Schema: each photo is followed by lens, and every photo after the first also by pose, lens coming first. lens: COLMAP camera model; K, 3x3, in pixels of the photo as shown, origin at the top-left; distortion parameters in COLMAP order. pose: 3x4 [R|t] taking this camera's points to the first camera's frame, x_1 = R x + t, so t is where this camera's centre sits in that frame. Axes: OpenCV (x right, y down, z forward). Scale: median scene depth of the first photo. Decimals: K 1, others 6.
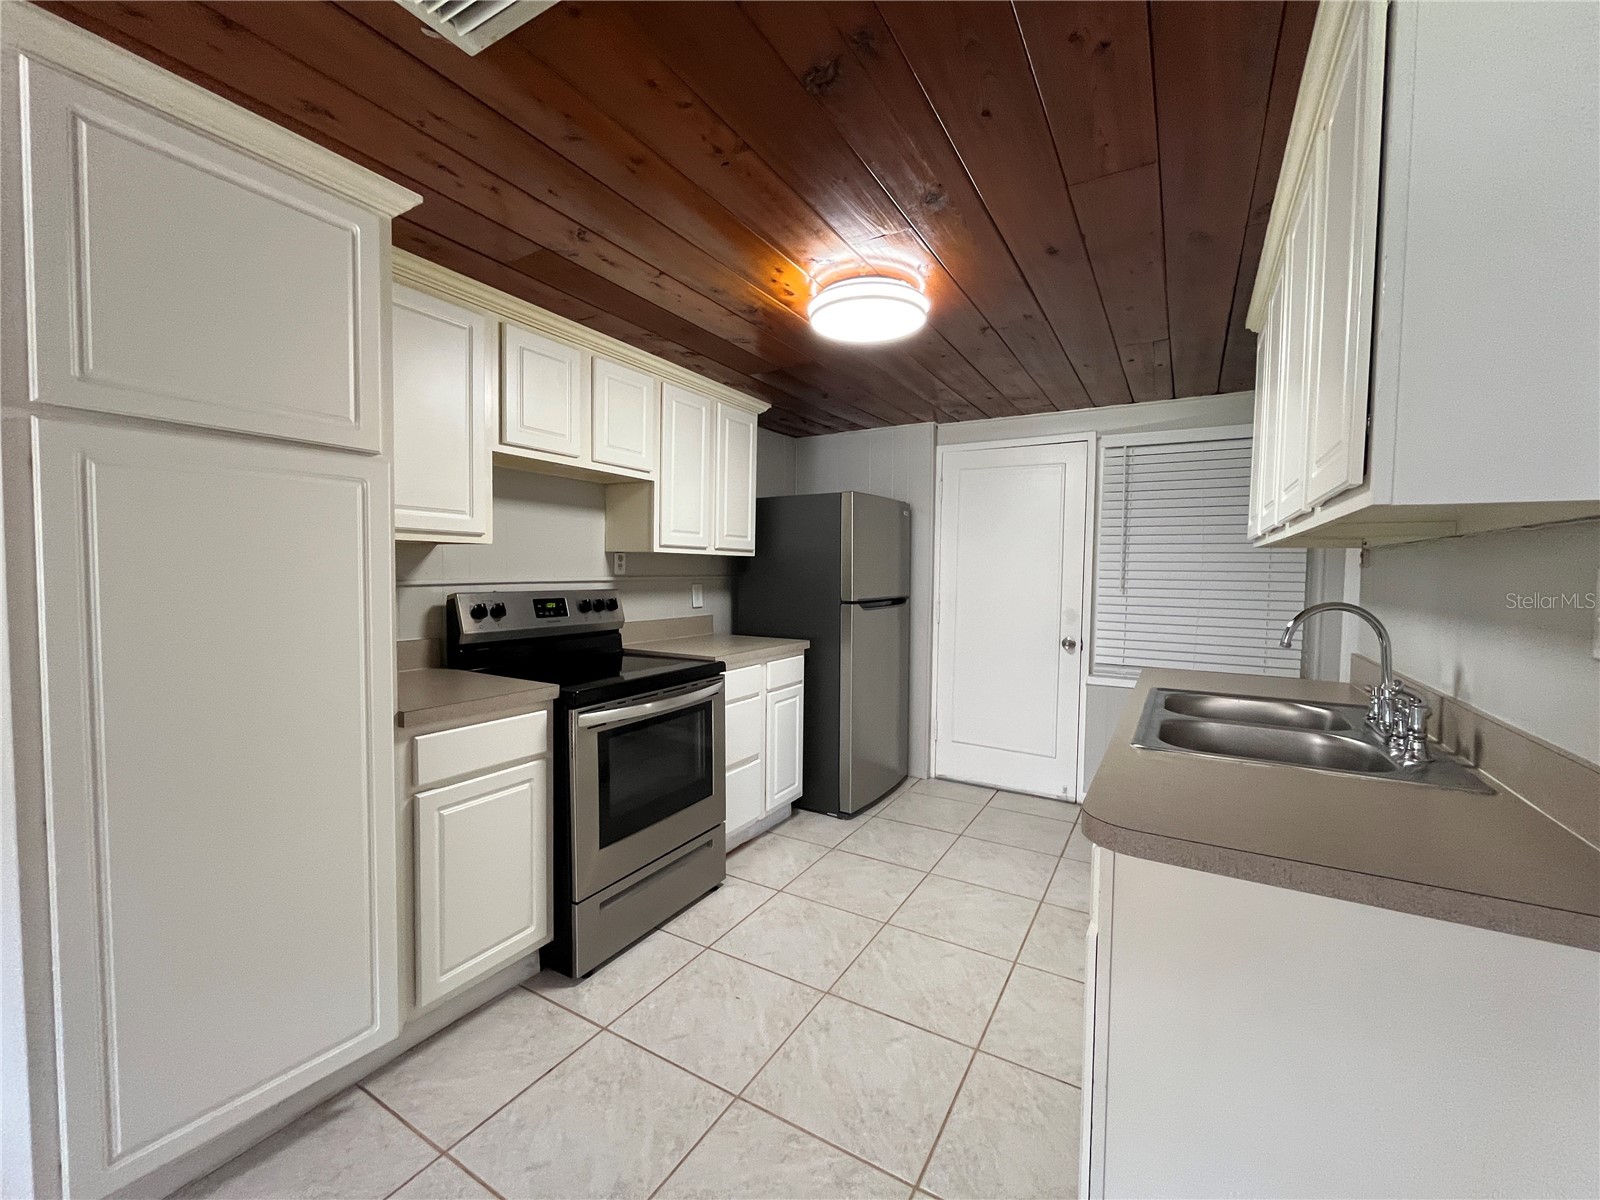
lens RADIAL K [[650.7, 0, 803.0], [0, 650.7, 598.8], [0, 0, 1]] dist [-0.000810, 0.000672]
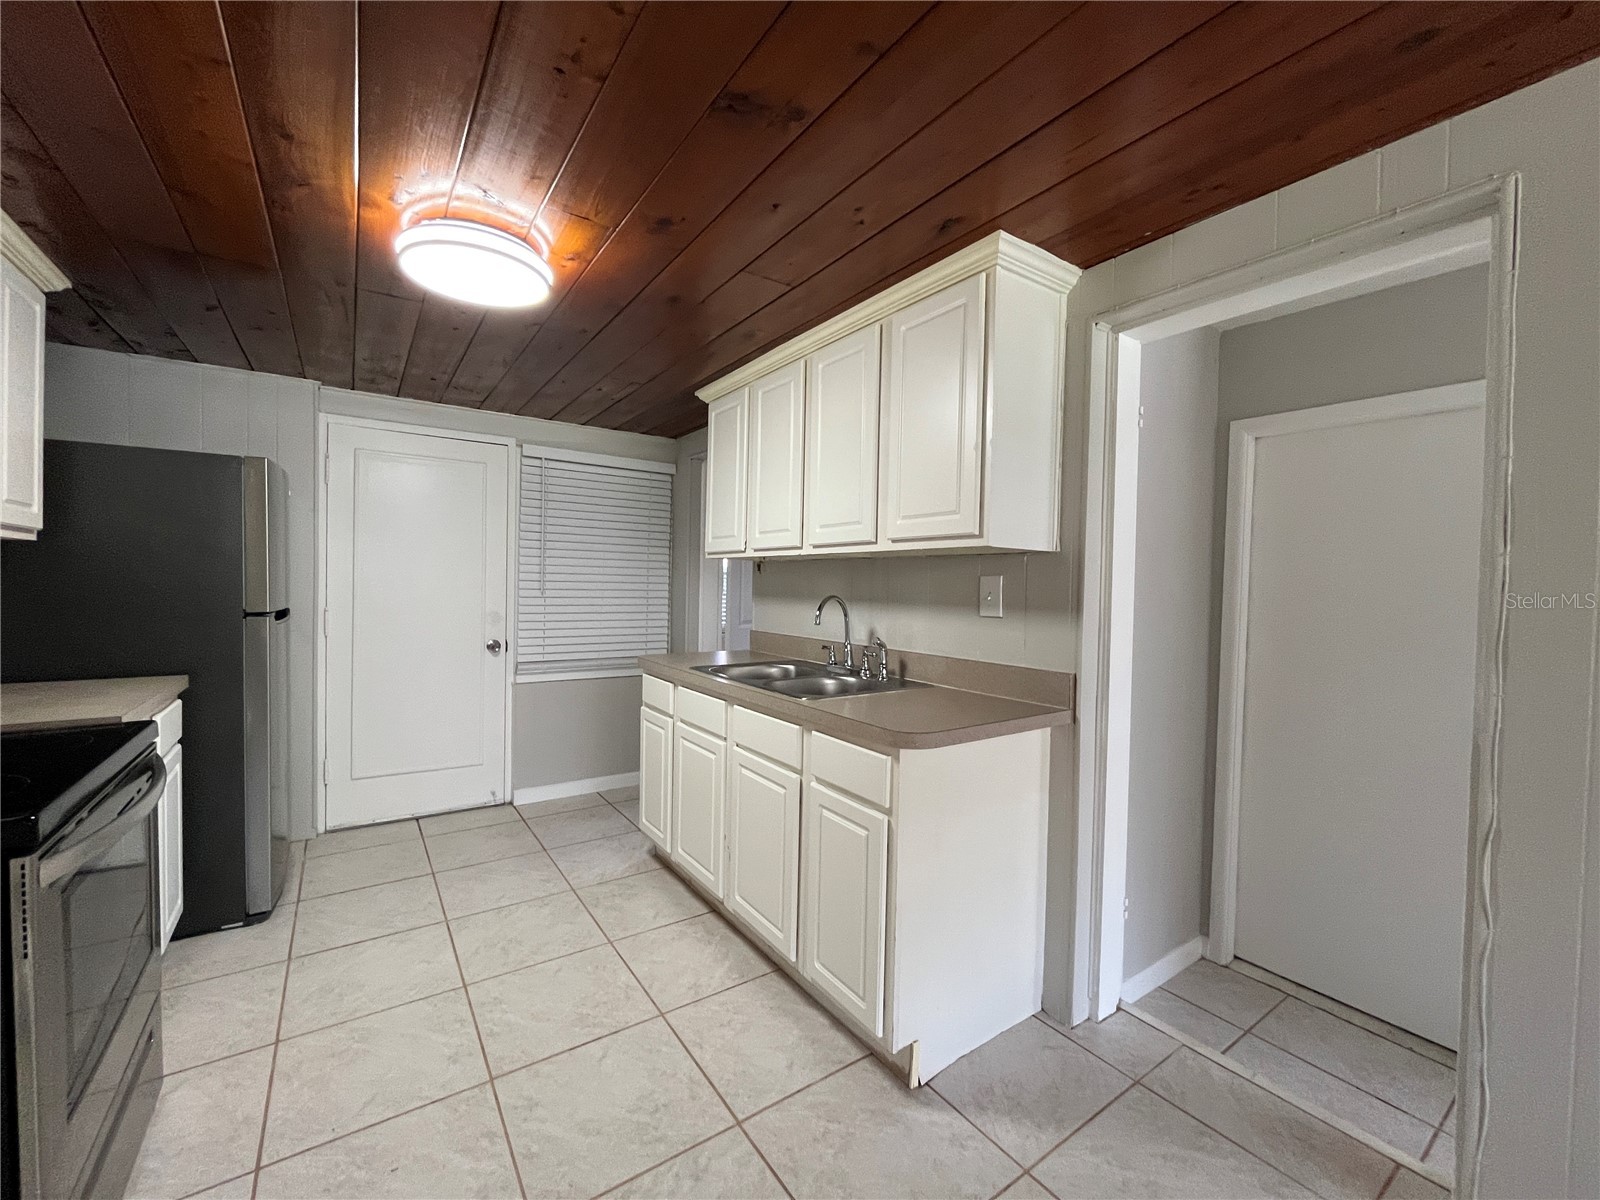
lens RADIAL K [[650.7, 0, 798.2], [0, 650.7, 599.4], [0, 0, 1]] dist [-0.000810, 0.000672]
pose [[0.421578, -0.024211, 0.906469, -0.317358], [0.025213, 0.999570, 0.014971, -0.005885], [-0.906442, 0.016543, 0.422007, 0.169182]]
